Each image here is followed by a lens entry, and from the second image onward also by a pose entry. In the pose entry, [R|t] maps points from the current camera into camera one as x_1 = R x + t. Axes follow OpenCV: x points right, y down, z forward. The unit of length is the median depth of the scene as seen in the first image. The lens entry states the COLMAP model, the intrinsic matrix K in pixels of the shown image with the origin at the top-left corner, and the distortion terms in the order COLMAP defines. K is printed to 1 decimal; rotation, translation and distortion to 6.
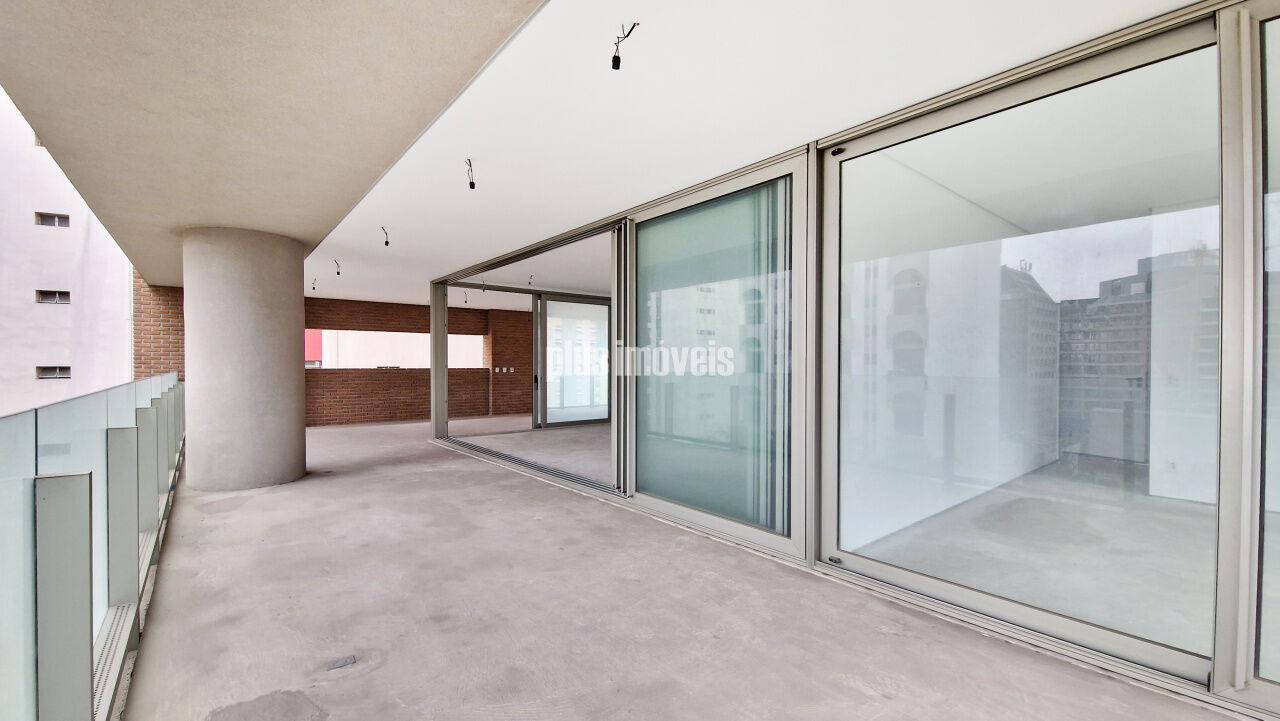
lens RADIAL K [[517.4, 0, 614.9], [0, 517.4, 368.5], [0, 0, 1]] dist [0.000002, -0.000075]
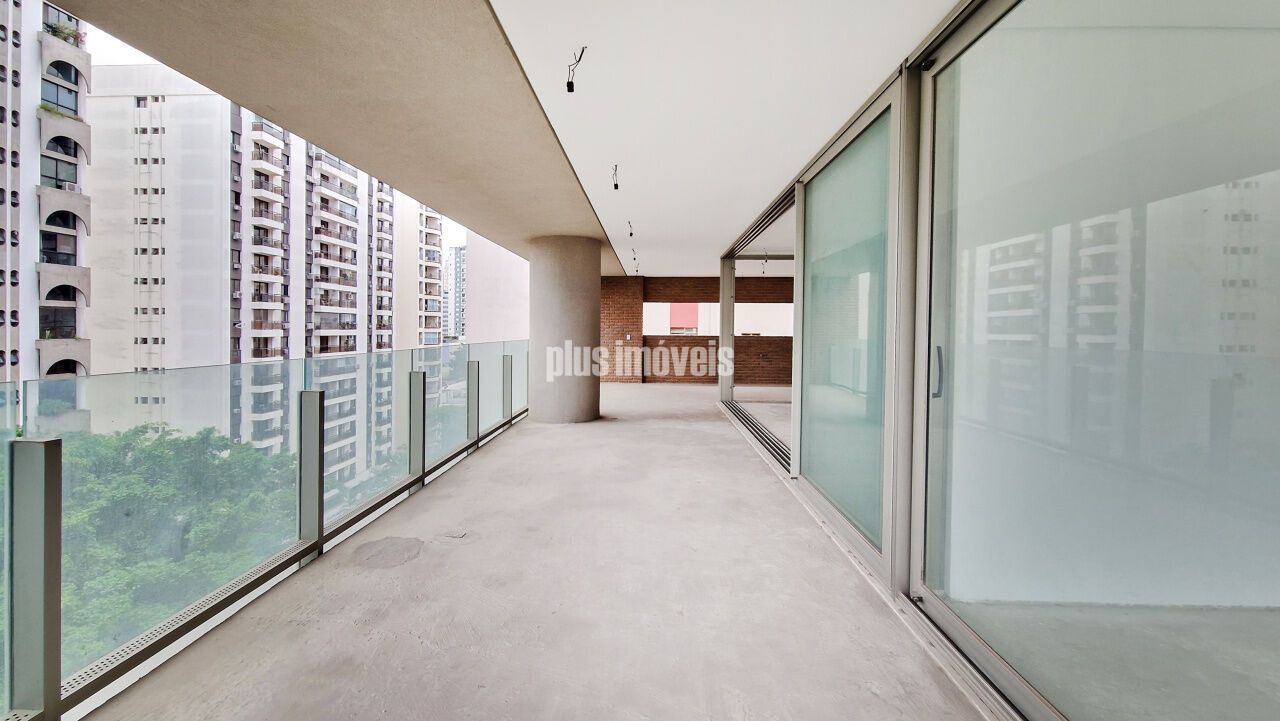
lens RADIAL K [[524.9, 0, 636.4], [0, 524.9, 337.1], [0, 0, 1]] dist [0.001665, 0.000004]
pose [[0.753513, 0.013593, -0.657292, 0.532227], [-0.009760, 0.999907, 0.009490, -0.018820], [0.657360, -0.000736, 0.753576, 0.114673]]
